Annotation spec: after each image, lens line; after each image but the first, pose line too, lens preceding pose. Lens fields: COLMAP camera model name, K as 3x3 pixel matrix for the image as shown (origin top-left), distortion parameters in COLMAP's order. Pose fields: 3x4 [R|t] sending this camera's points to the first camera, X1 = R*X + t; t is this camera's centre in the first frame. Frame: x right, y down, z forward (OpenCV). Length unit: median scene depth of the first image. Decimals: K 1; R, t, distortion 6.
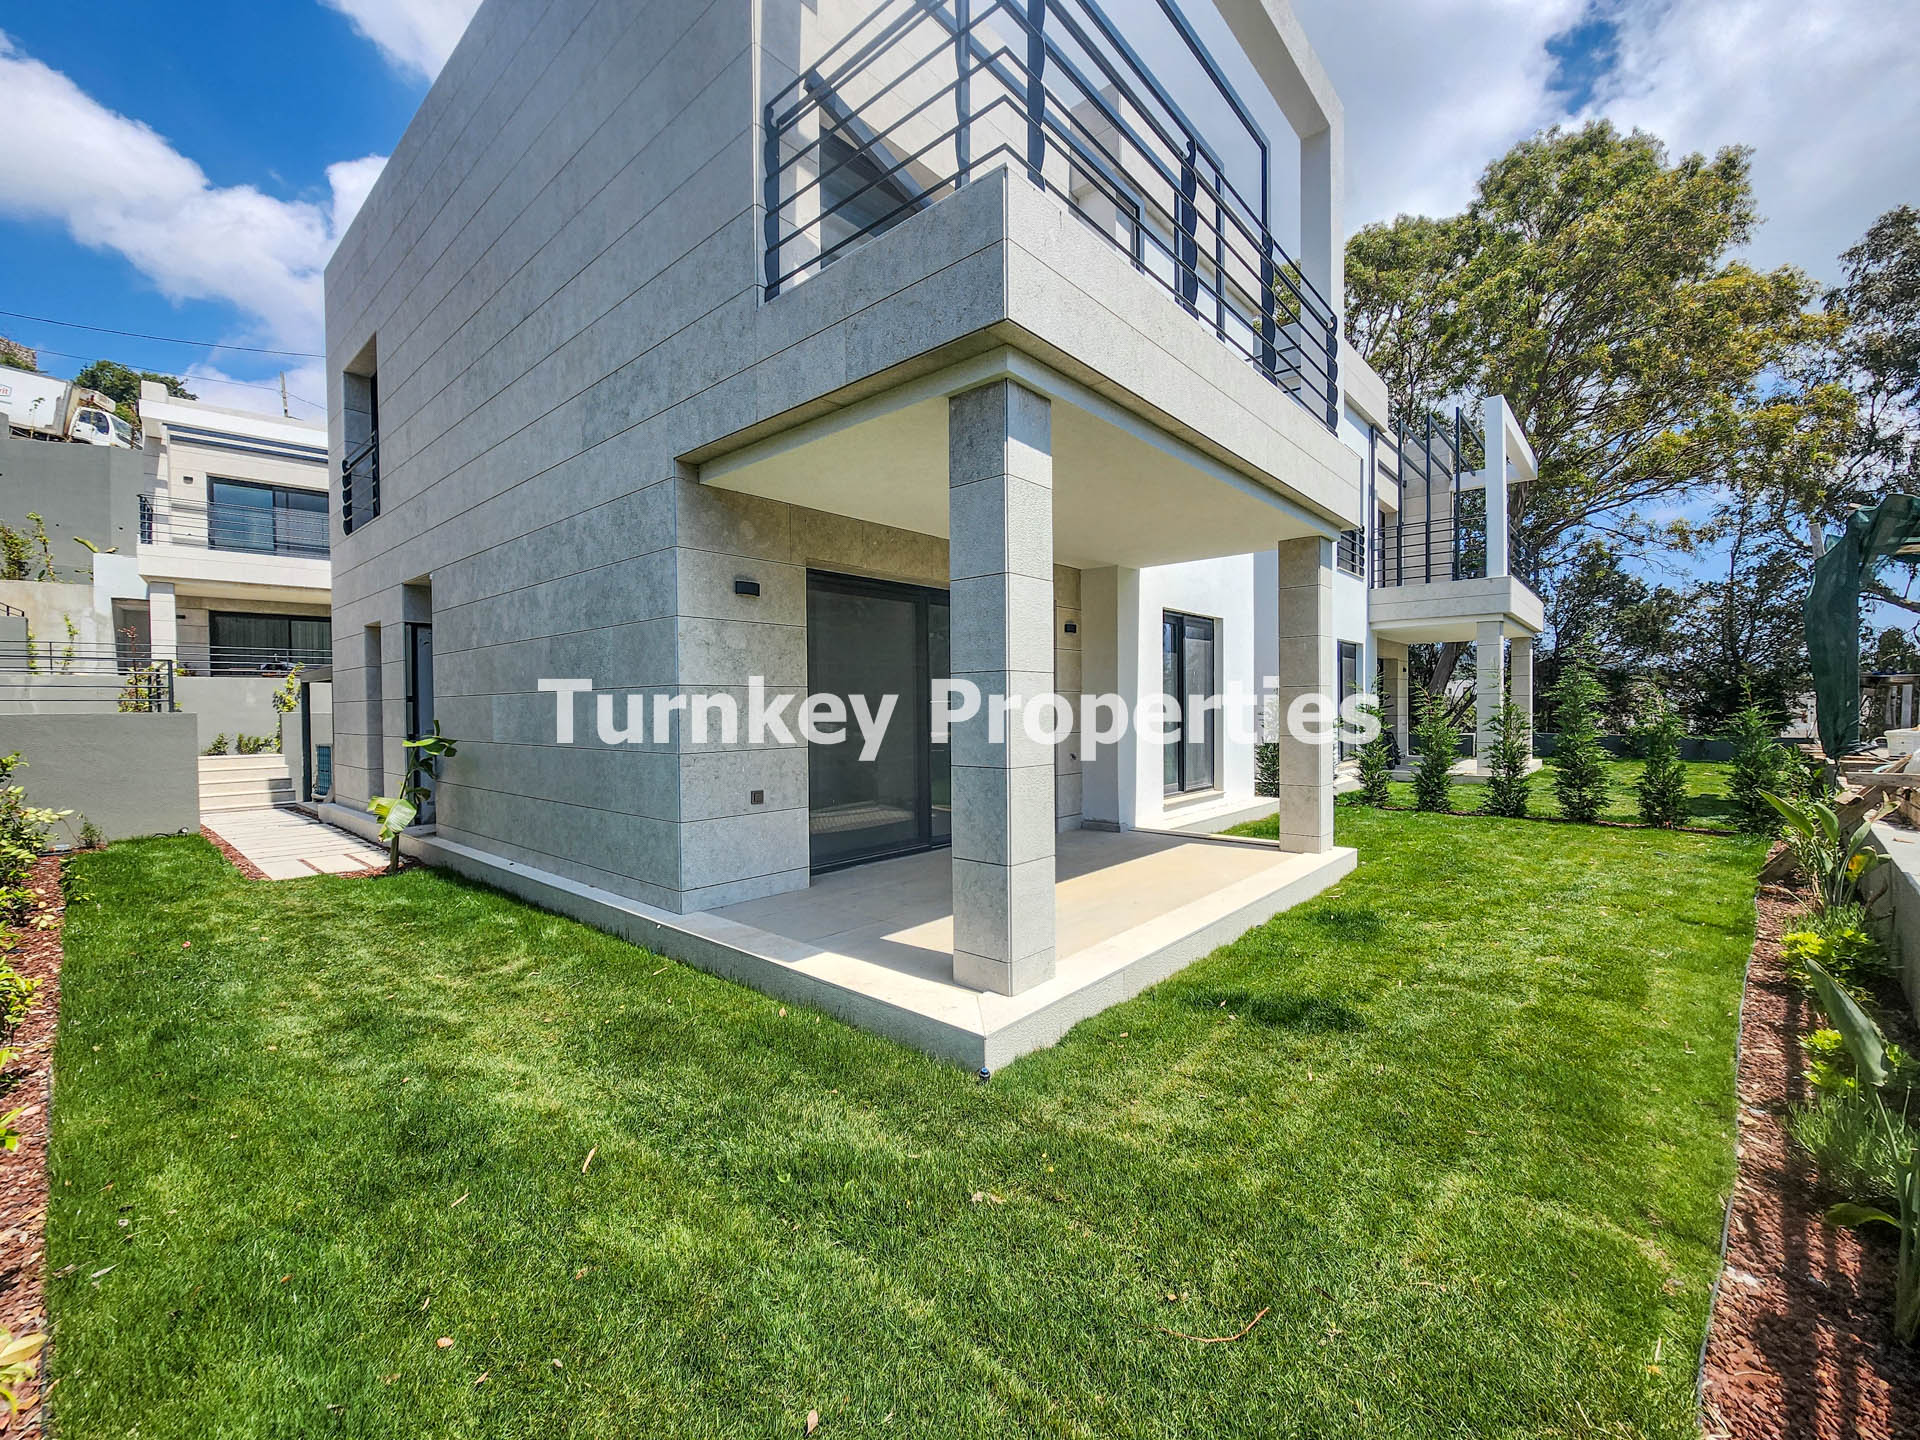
lens RADIAL K [[785.9, 0, 964.5], [0, 785.9, 719.3], [0, 0, 1]] dist [-0.000337, 0.000617]
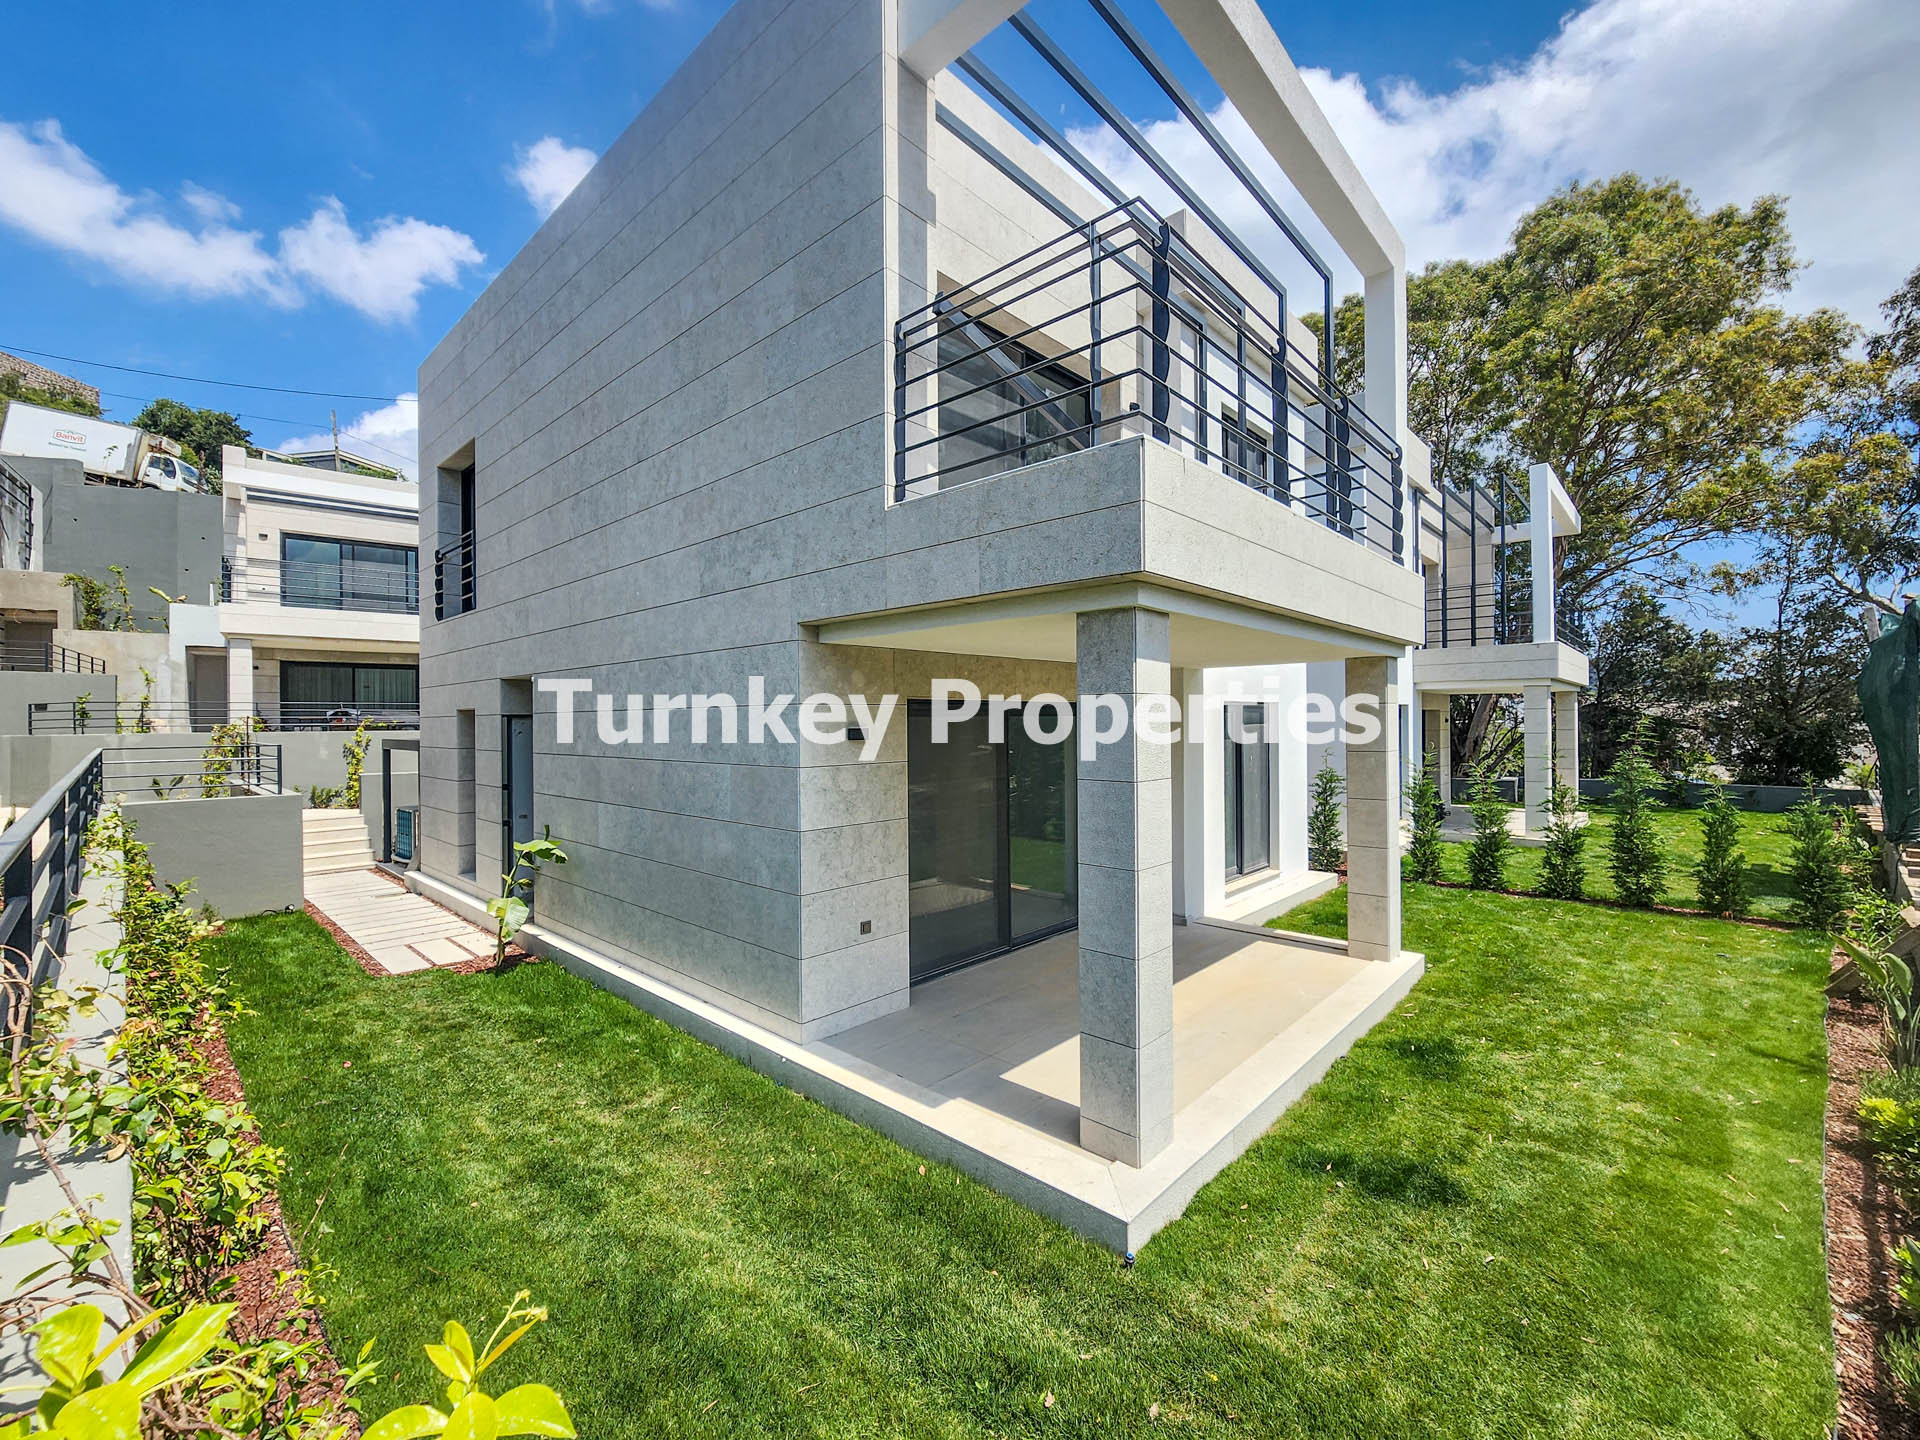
lens RADIAL K [[788.7, 0, 965.5], [0, 788.7, 720.0], [0, 0, 1]] dist [-0.001752, 0.001426]
pose [[0.999669, 0.000990, -0.025702, -0.108333], [-0.001480, 0.999817, -0.019057, -0.174953], [0.025679, 0.019088, 0.999488, -0.080126]]
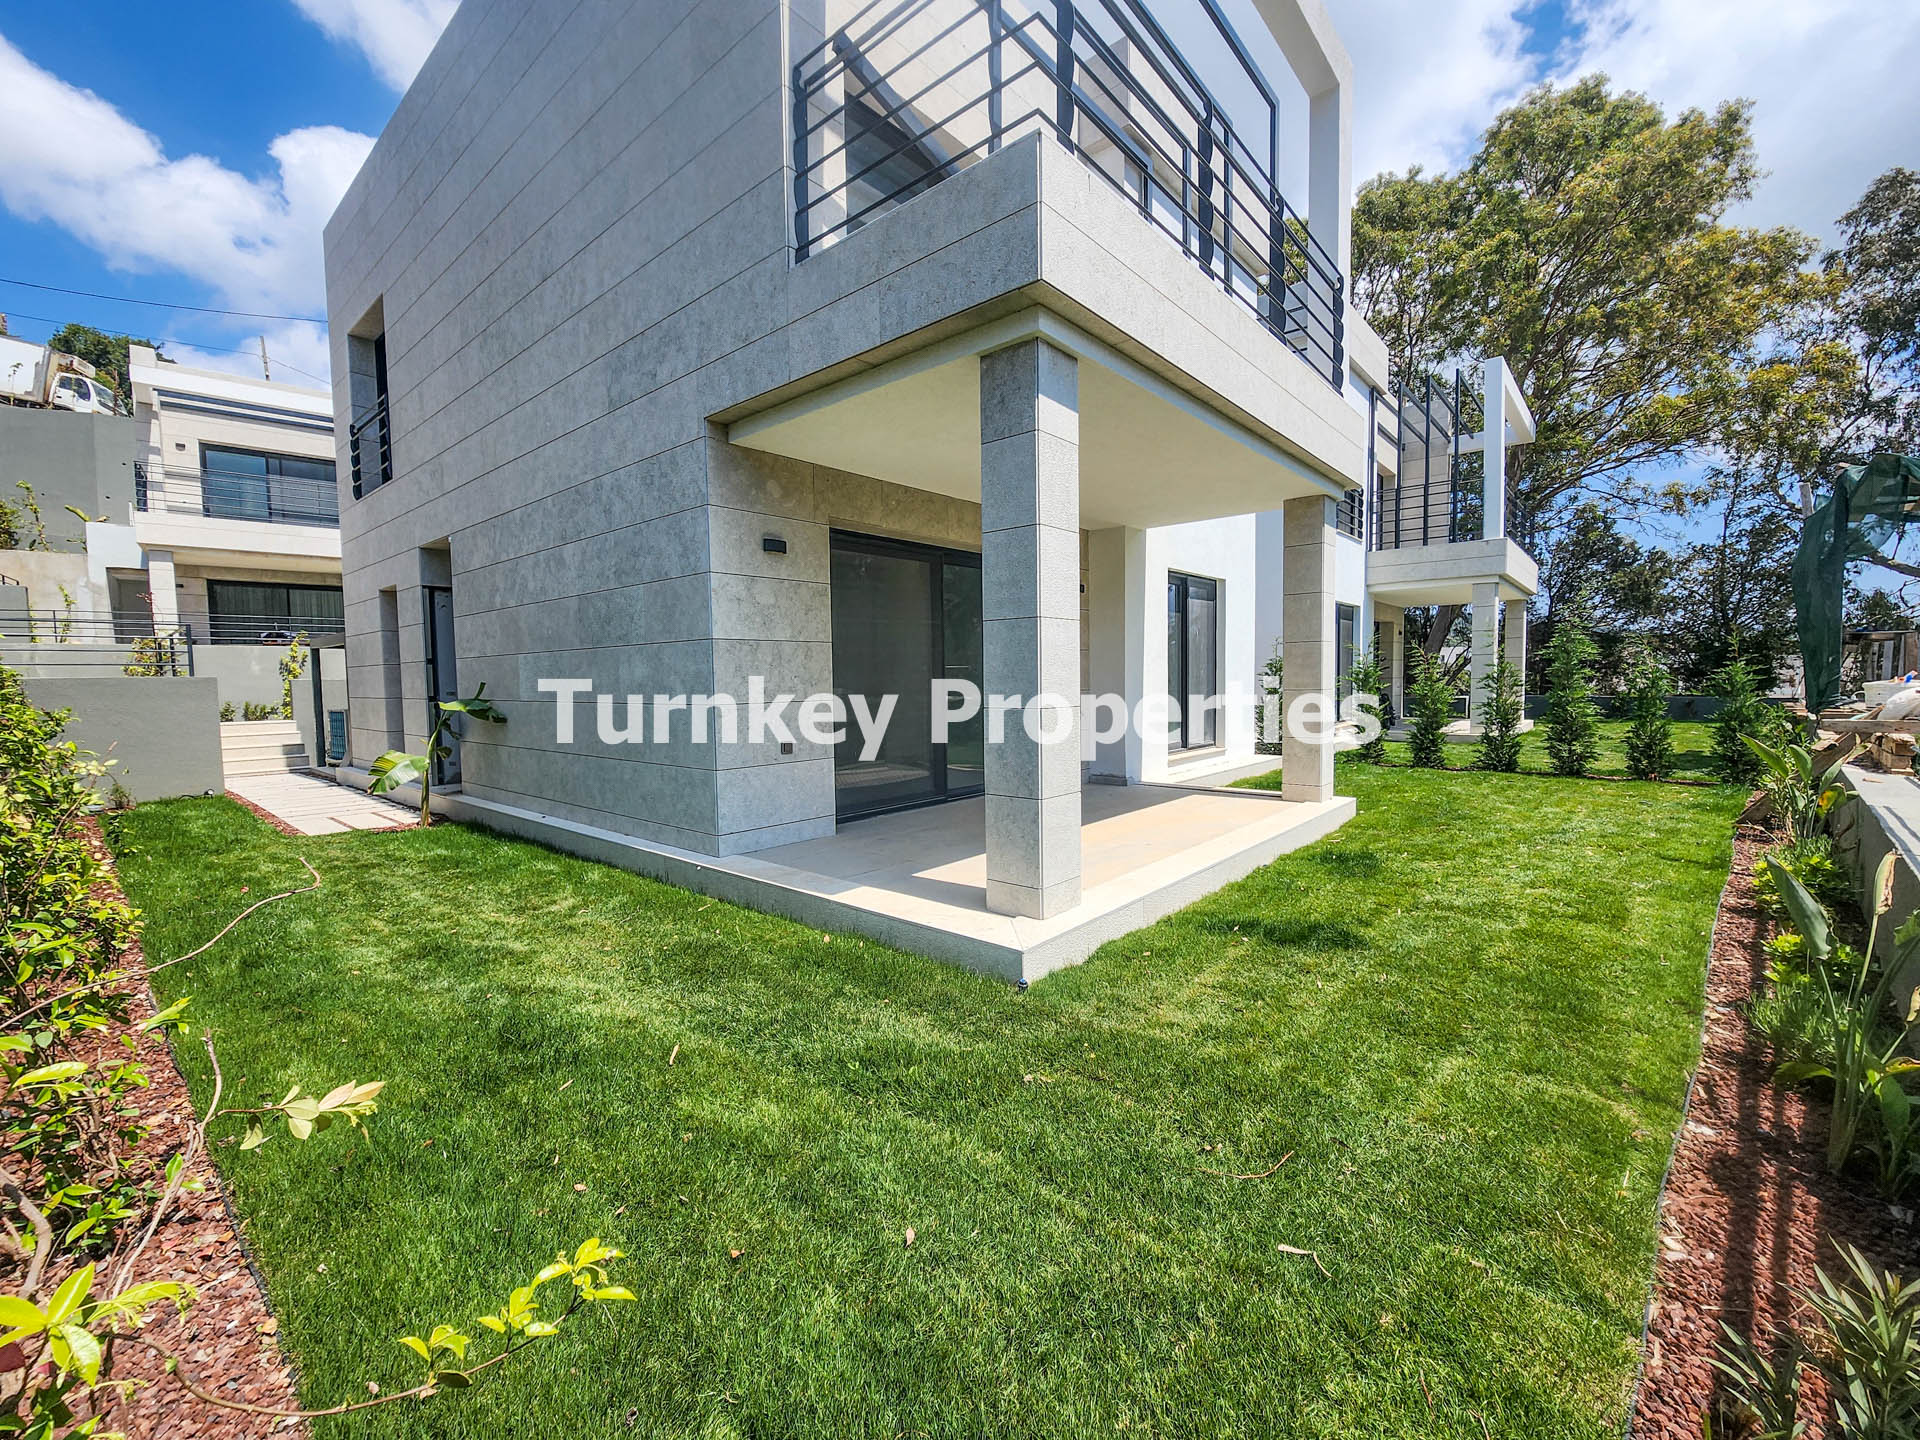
lens RADIAL K [[786.8, 0, 964.6], [0, 786.8, 718.4], [0, 0, 1]] dist [0.000813, -0.000341]
pose [[0.999952, -0.005780, 0.007888, -0.038129], [0.005482, 0.999290, 0.037269, 0.024592], [-0.008098, -0.037224, 0.999274, -0.048629]]
